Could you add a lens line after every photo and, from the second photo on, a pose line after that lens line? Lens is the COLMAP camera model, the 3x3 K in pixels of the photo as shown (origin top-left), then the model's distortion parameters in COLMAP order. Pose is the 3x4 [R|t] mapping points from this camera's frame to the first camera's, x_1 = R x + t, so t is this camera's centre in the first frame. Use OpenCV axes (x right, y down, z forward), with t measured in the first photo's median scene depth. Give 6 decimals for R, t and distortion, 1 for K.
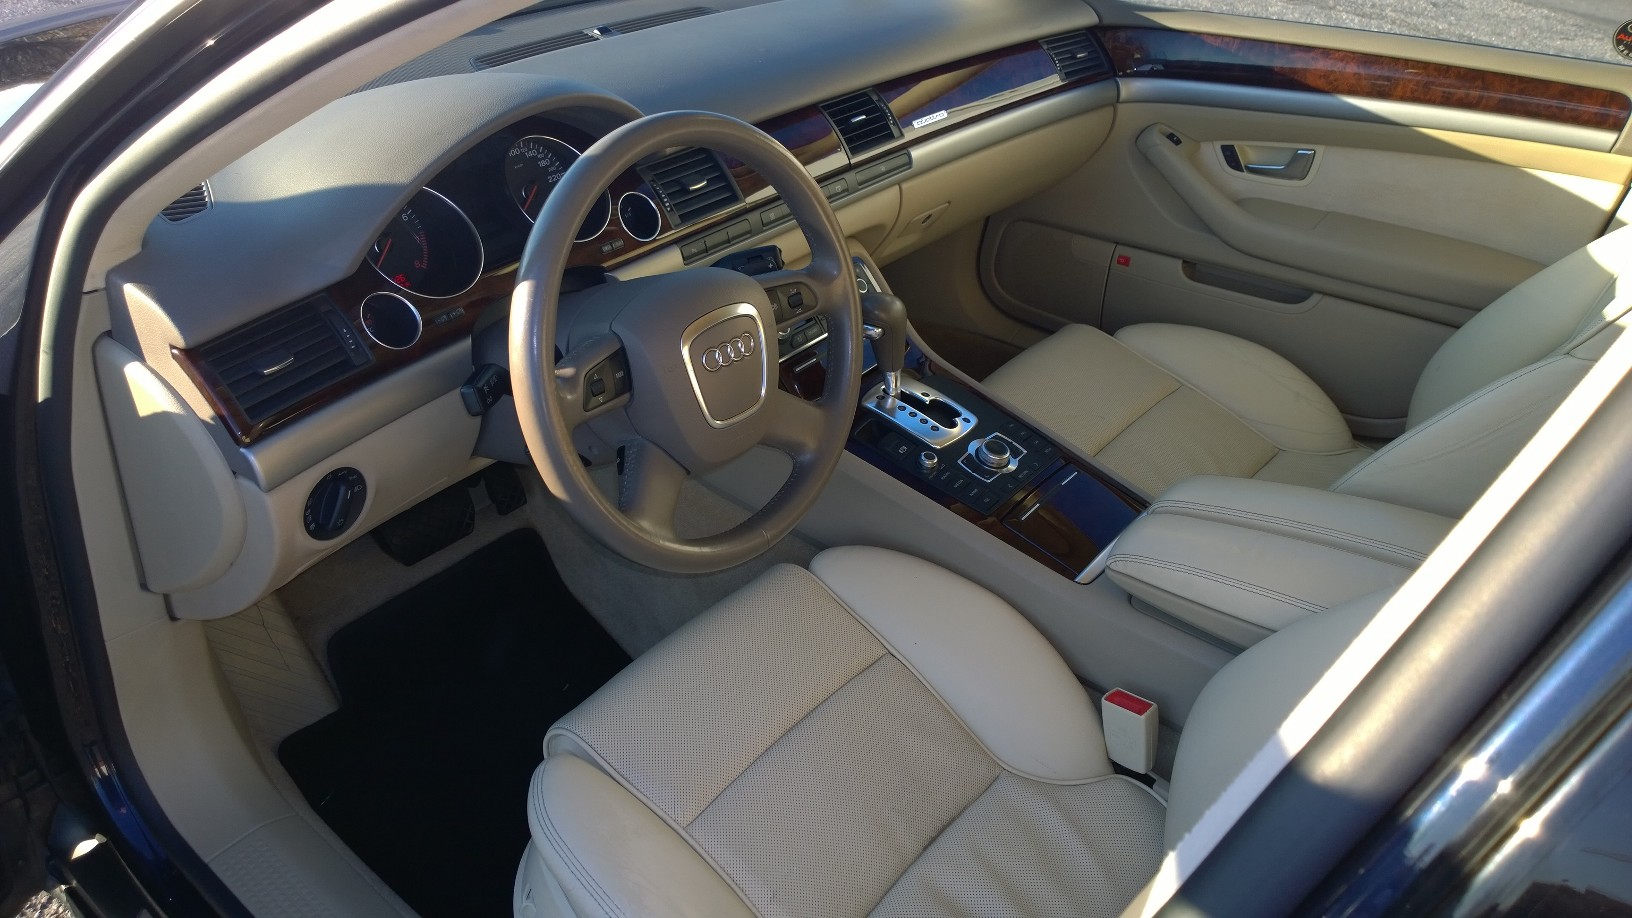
lens RADIAL K [[1209.7, 0, 781.5], [0, 1209.7, 424.6], [0, 0, 1]] dist [0.032719, -0.001120]
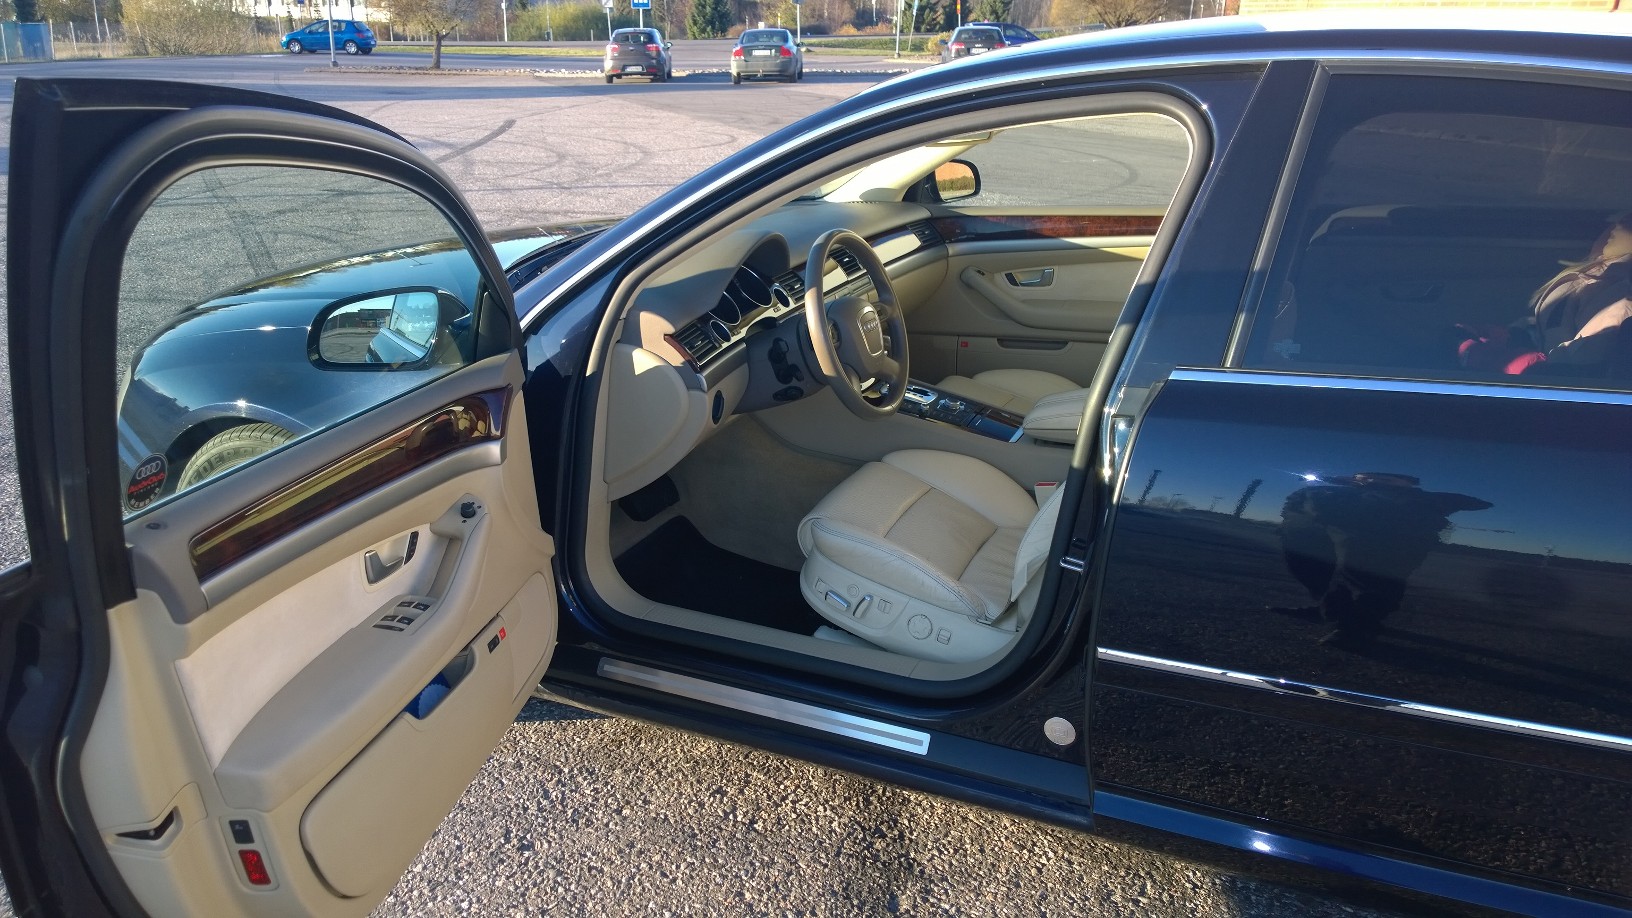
lens RADIAL K [[1209.7, 0, 811.5], [0, 1209.7, 461.1], [0, 0, 1]] dist [0.032719, -0.001120]
pose [[0.958949, -0.128087, 0.253002, -0.468168], [0.174947, 0.969379, -0.172331, 0.345937], [-0.223181, 0.209519, 0.951994, -0.688420]]
